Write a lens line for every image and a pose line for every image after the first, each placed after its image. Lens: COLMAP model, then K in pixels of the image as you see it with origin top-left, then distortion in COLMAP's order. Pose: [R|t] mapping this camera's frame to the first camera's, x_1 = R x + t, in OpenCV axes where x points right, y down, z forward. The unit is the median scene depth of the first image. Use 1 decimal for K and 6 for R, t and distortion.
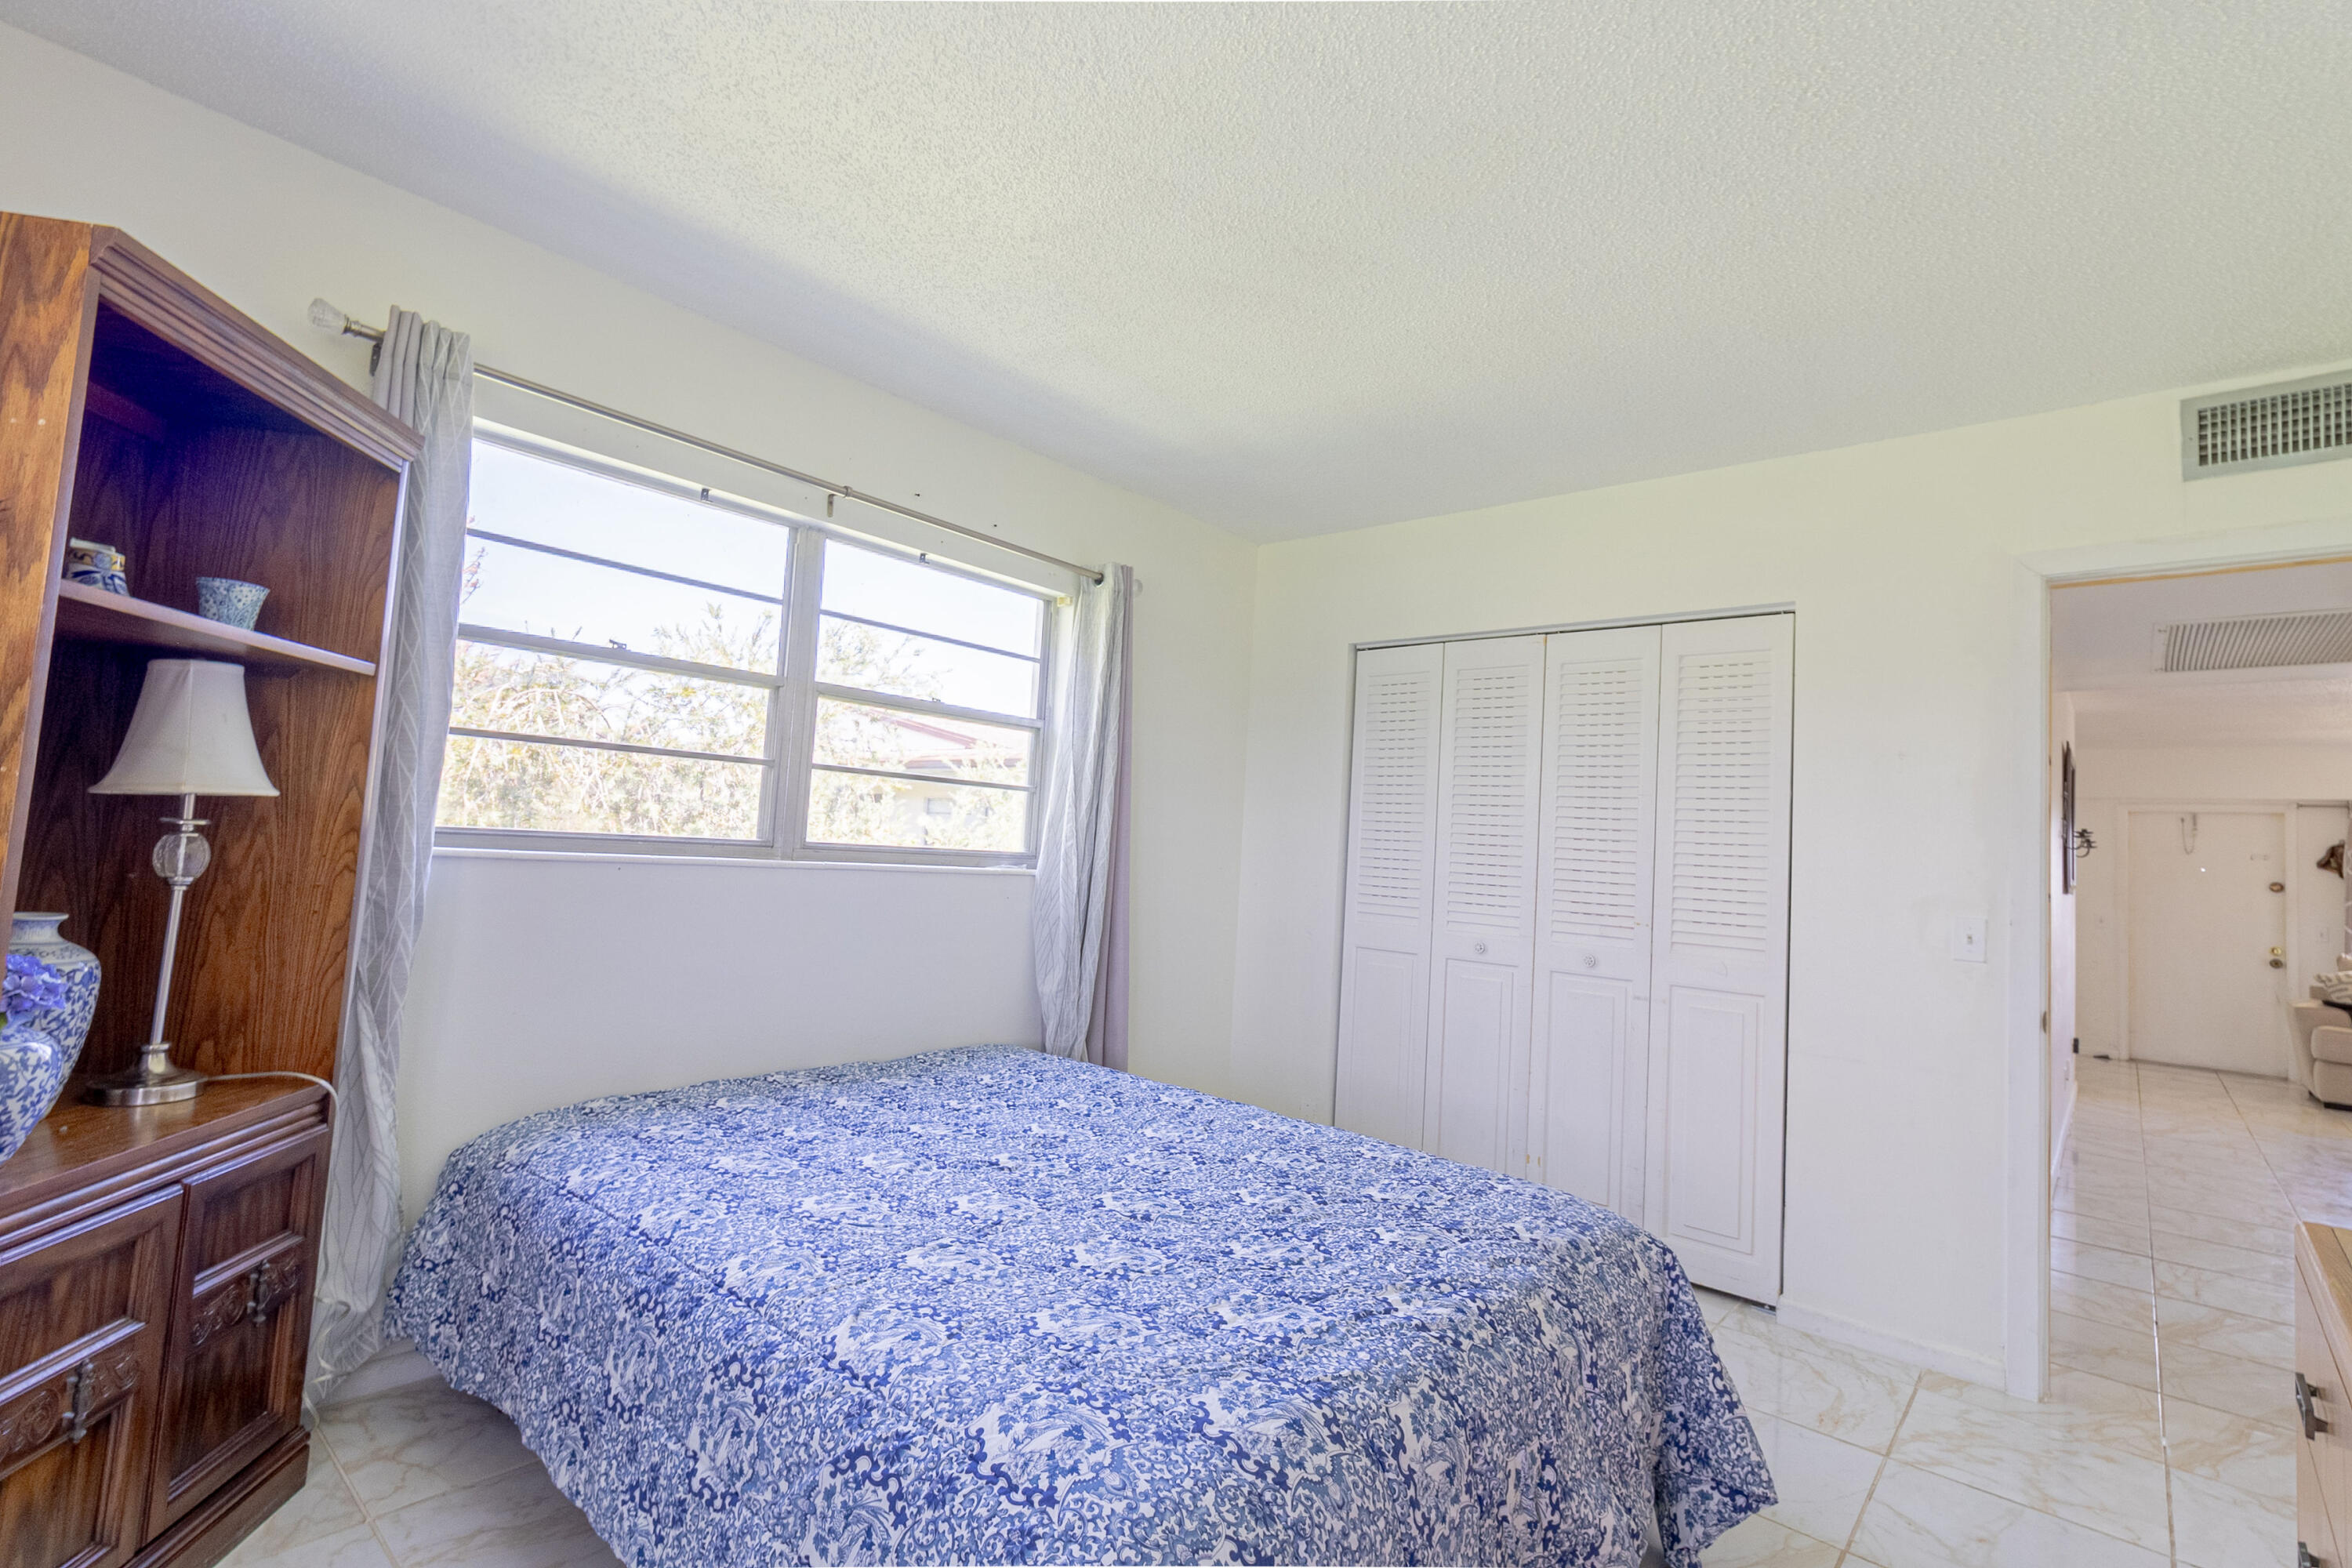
lens RADIAL K [[1078.0, 0, 1204.5], [0, 1078.0, 776.8], [0, 0, 1]] dist [-0.000052, 0.000049]
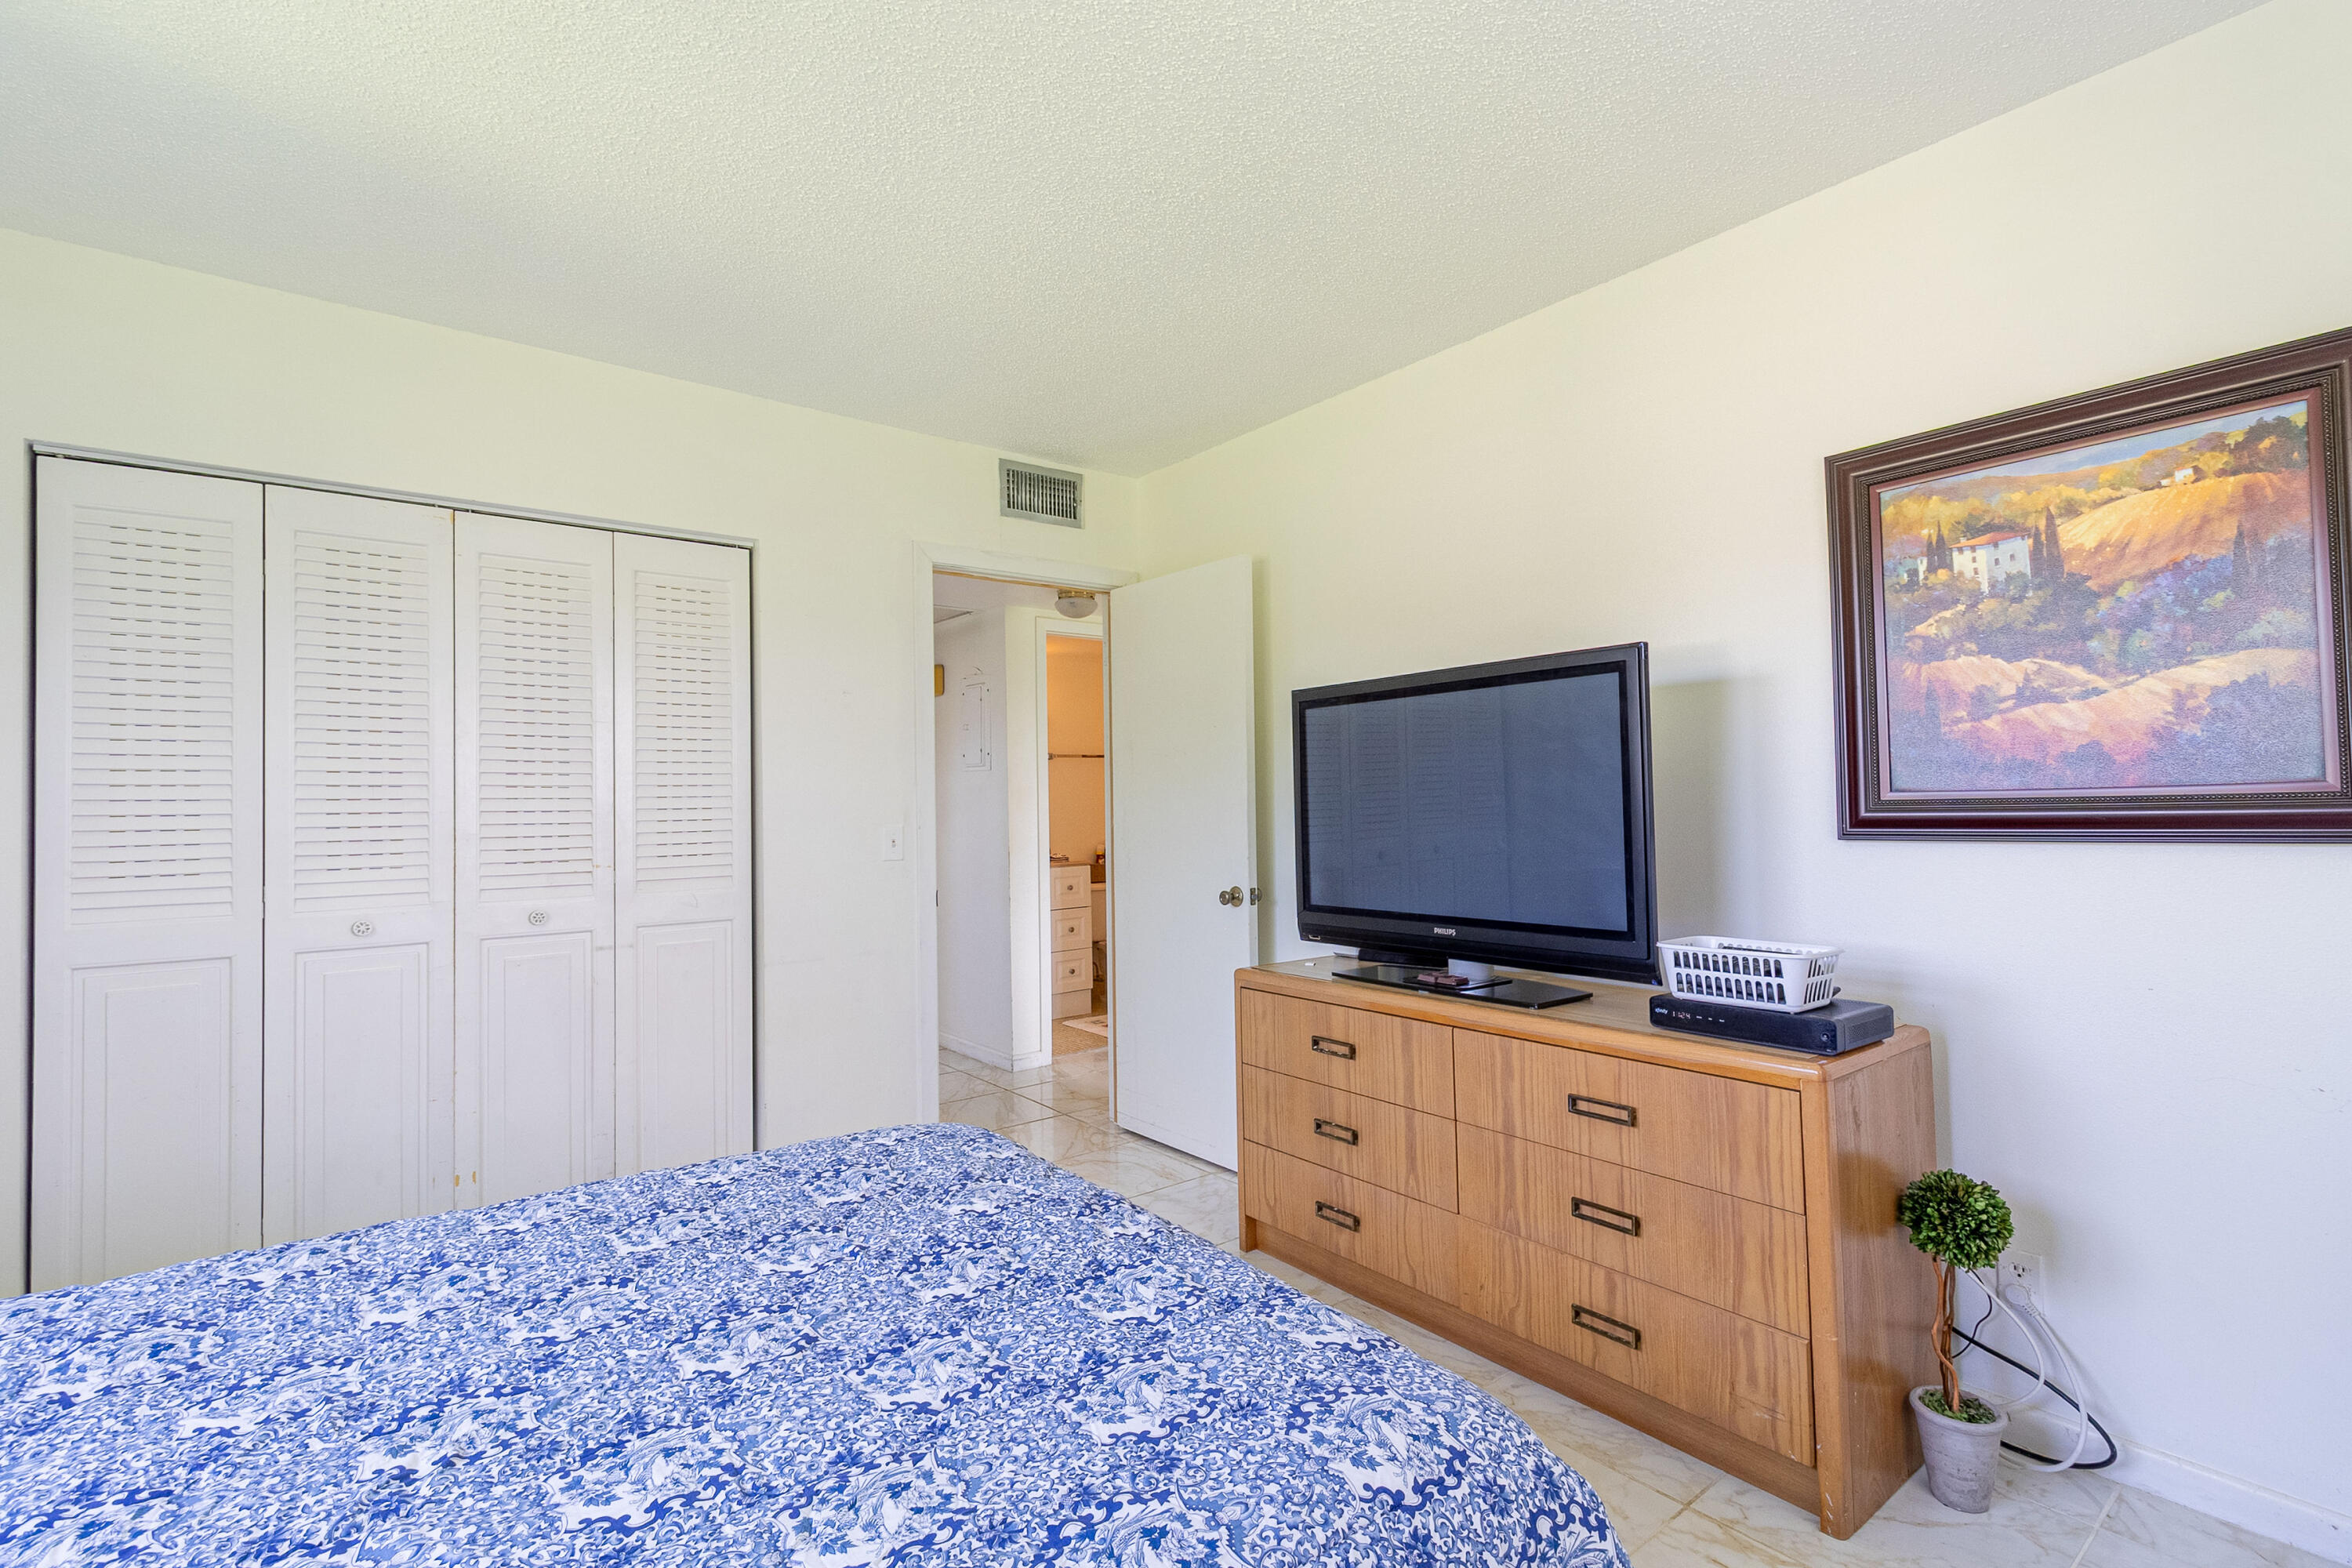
lens RADIAL K [[1078.4, 0, 1191.6], [0, 1078.4, 764.7], [0, 0, 1]] dist [0.000568, -0.000144]
pose [[0.191941, -0.028096, 0.981004, -0.700388], [-0.042146, 0.998432, 0.036841, -0.002025], [-0.980501, -0.048417, 0.190456, 0.652414]]
